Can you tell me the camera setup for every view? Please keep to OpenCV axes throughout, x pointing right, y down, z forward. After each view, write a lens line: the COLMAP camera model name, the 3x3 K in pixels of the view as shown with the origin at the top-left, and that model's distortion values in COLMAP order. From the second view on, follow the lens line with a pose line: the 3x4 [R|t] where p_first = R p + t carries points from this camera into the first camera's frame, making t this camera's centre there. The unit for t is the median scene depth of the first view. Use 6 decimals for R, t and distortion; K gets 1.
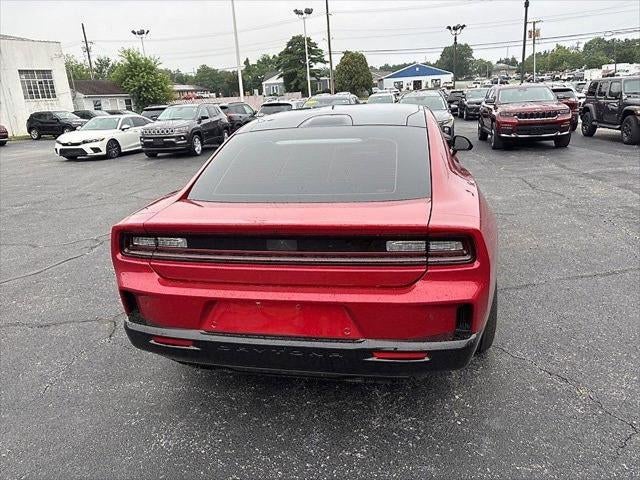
lens RADIAL K [[482.0, 0, 320.0], [0, 482.0, 240.0], [0, 0, 1]] dist [0.037132, -0.032907]
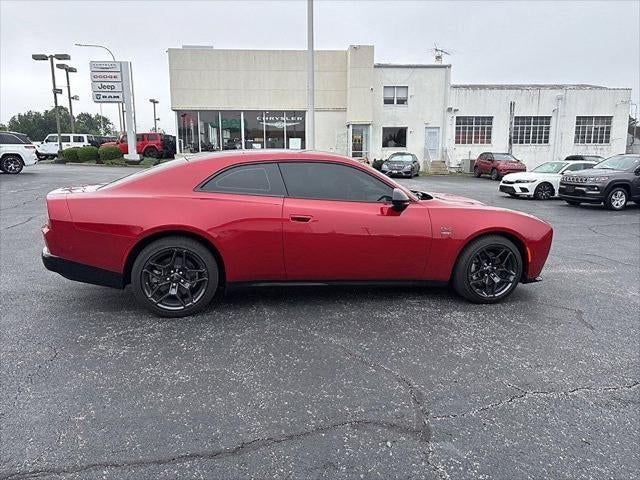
lens RADIAL K [[483.2, 0, 316.9], [0, 483.2, 237.5], [0, 0, 1]] dist [0.034646, -0.026566]
pose [[0.417571, 0.214484, -0.882967, 0.150149], [-0.293480, 0.951495, 0.092338, -0.022626], [0.859944, 0.220575, 0.460264, 0.058891]]
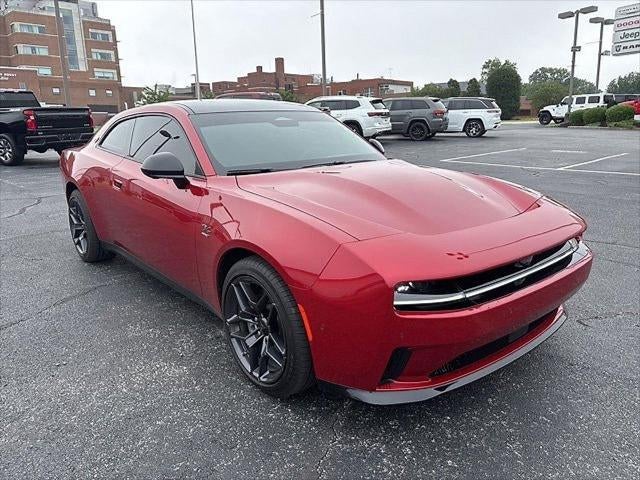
lens RADIAL K [[485.6, 0, 322.1], [0, 485.6, 239.6], [0, 0, 1]] dist [0.036553, -0.032378]
pose [[-0.603785, 0.254394, -0.755465, 0.092756], [-0.175063, 0.882258, 0.437005, -0.059543], [0.777687, 0.396111, -0.488159, 0.207952]]
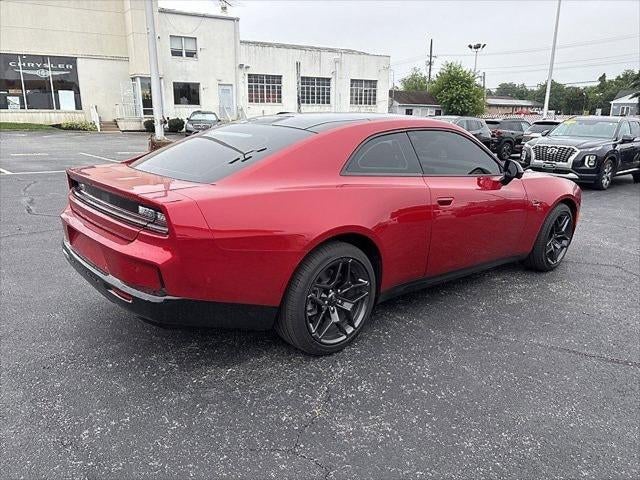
lens RADIAL K [[486.8, 0, 317.0], [0, 486.8, 241.0], [0, 0, 1]] dist [0.025810, -0.013074]
pose [[0.793489, 0.219980, -0.567436, 0.073891], [-0.234612, 0.970888, 0.048311, -0.004684], [0.561544, 0.094793, 0.821999, 0.011963]]
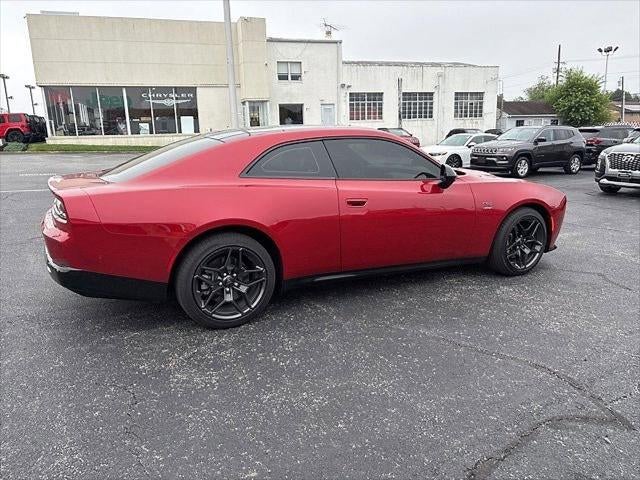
lens RADIAL K [[485.6, 0, 322.1], [0, 485.6, 239.6], [0, 0, 1]] dist [0.036553, -0.032378]
pose [[0.636255, 0.212535, -0.741626, 0.116720], [-0.241954, 0.967776, 0.069768, -0.011746], [0.732556, 0.135049, 0.667176, 0.030943]]
